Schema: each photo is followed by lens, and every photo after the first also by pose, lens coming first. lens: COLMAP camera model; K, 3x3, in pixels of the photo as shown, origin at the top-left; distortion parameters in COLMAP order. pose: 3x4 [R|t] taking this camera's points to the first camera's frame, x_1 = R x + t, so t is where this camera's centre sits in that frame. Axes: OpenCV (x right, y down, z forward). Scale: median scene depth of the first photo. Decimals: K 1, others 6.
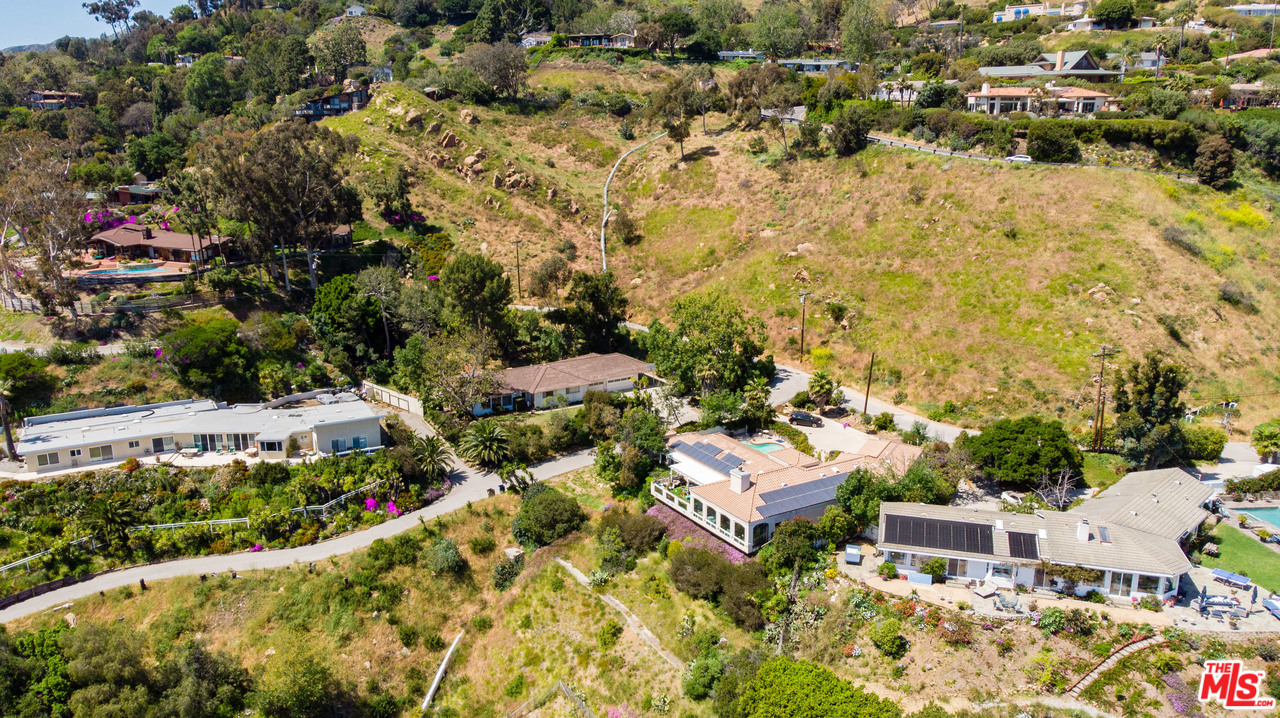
lens RADIAL K [[938.8, 0, 634.9], [0, 938.8, 363.9], [0, 0, 1]] dist [0.009162, 0.002843]
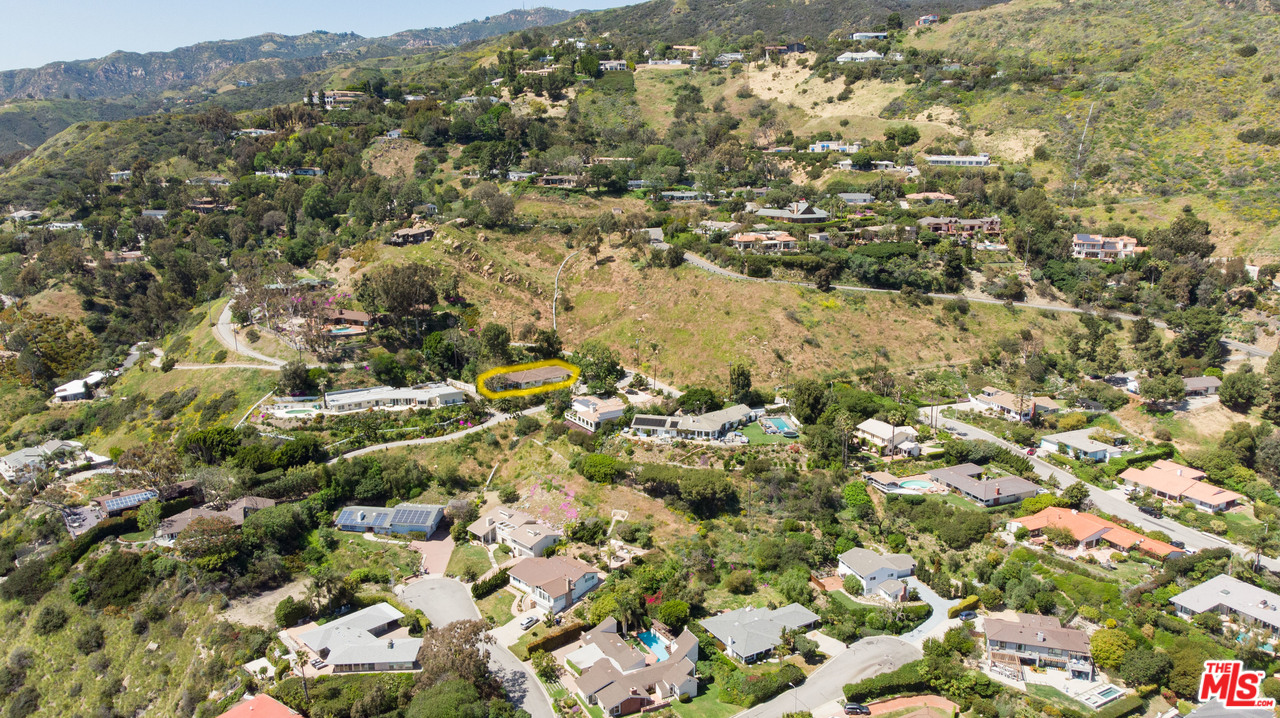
lens RADIAL K [[938.8, 0, 634.9], [0, 938.8, 363.9], [0, 0, 1]] dist [0.009162, 0.002843]
pose [[0.999677, -0.008188, 0.024072, 0.111248], [0.008414, 0.999922, -0.009278, 0.006588], [-0.023994, 0.009477, 0.999667, -1.249123]]
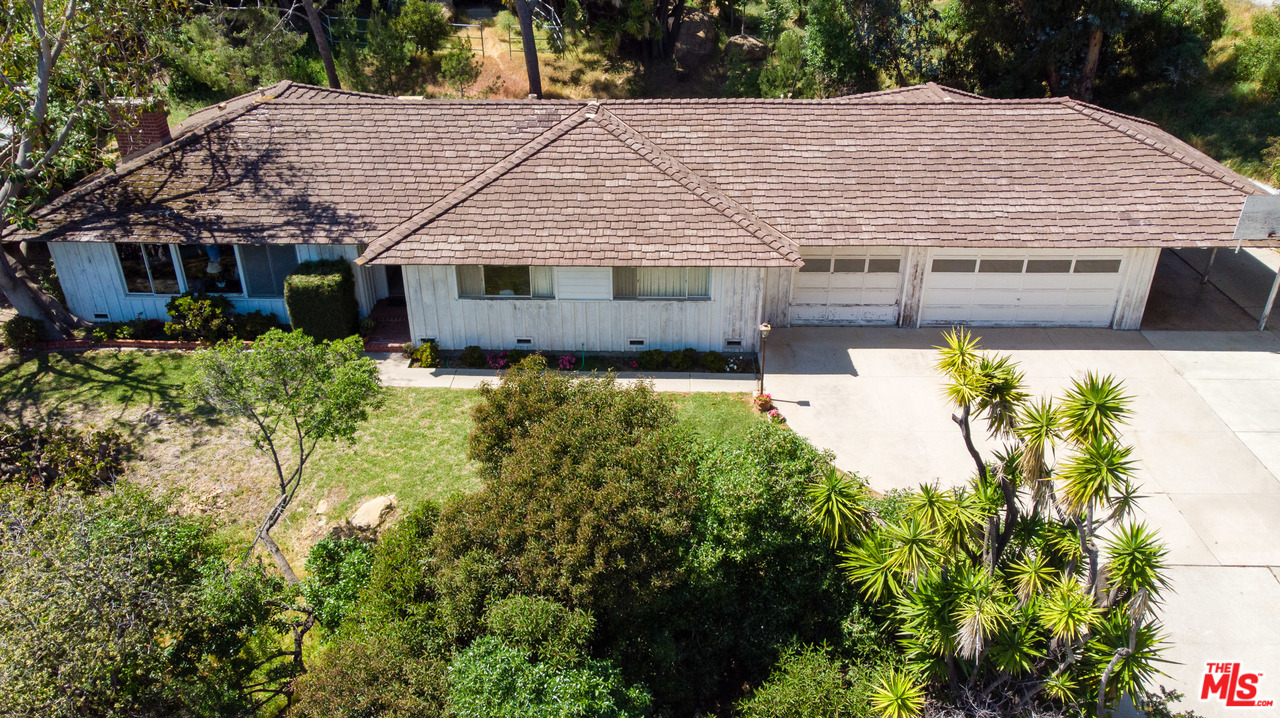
lens RADIAL K [[938.8, 0, 634.9], [0, 938.8, 363.9], [0, 0, 1]] dist [0.009162, 0.002843]
pose [[0.834458, 0.261121, -0.485280, 0.011788], [-0.135233, 0.950714, 0.279025, -0.003270], [0.534222, -0.167208, 0.828643, 0.778791]]
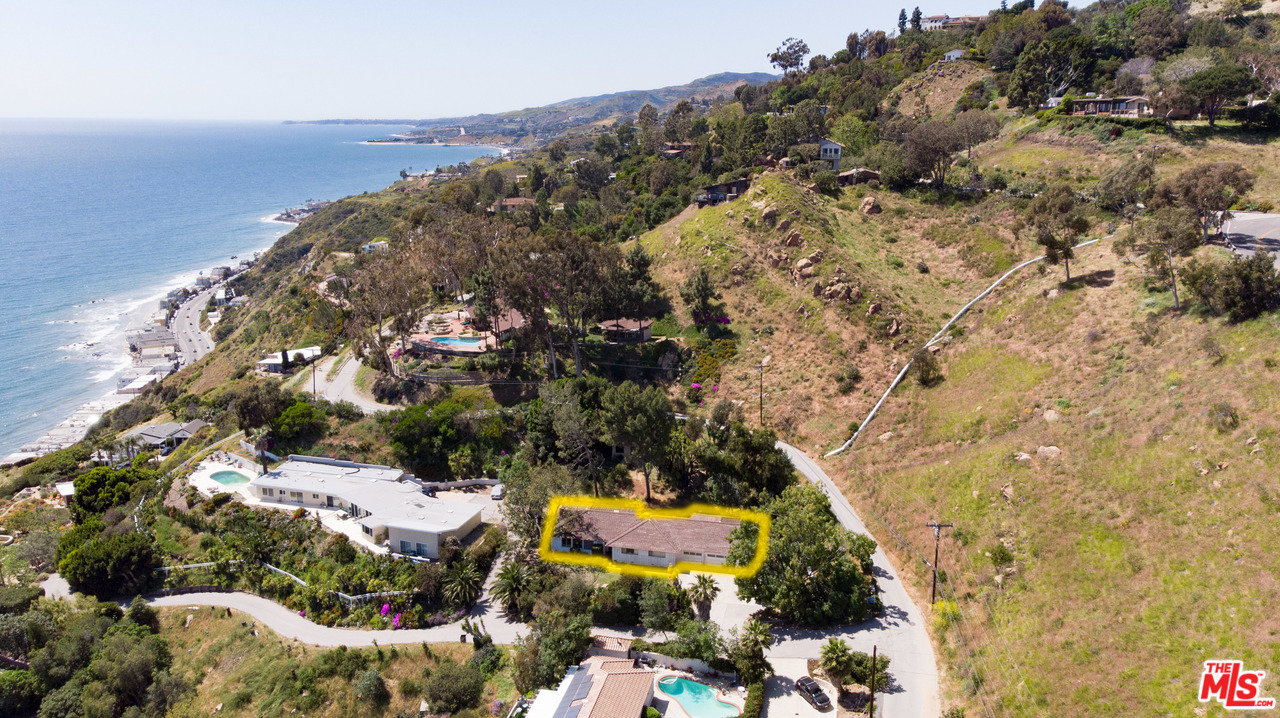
lens RADIAL K [[938.8, 0, 634.9], [0, 938.8, 363.9], [0, 0, 1]] dist [0.009162, 0.002843]
pose [[0.708327, 0.180040, -0.682538, 0.471629], [-0.179423, 0.981090, 0.072590, -0.200240], [0.682701, 0.071045, 0.727236, 0.266775]]
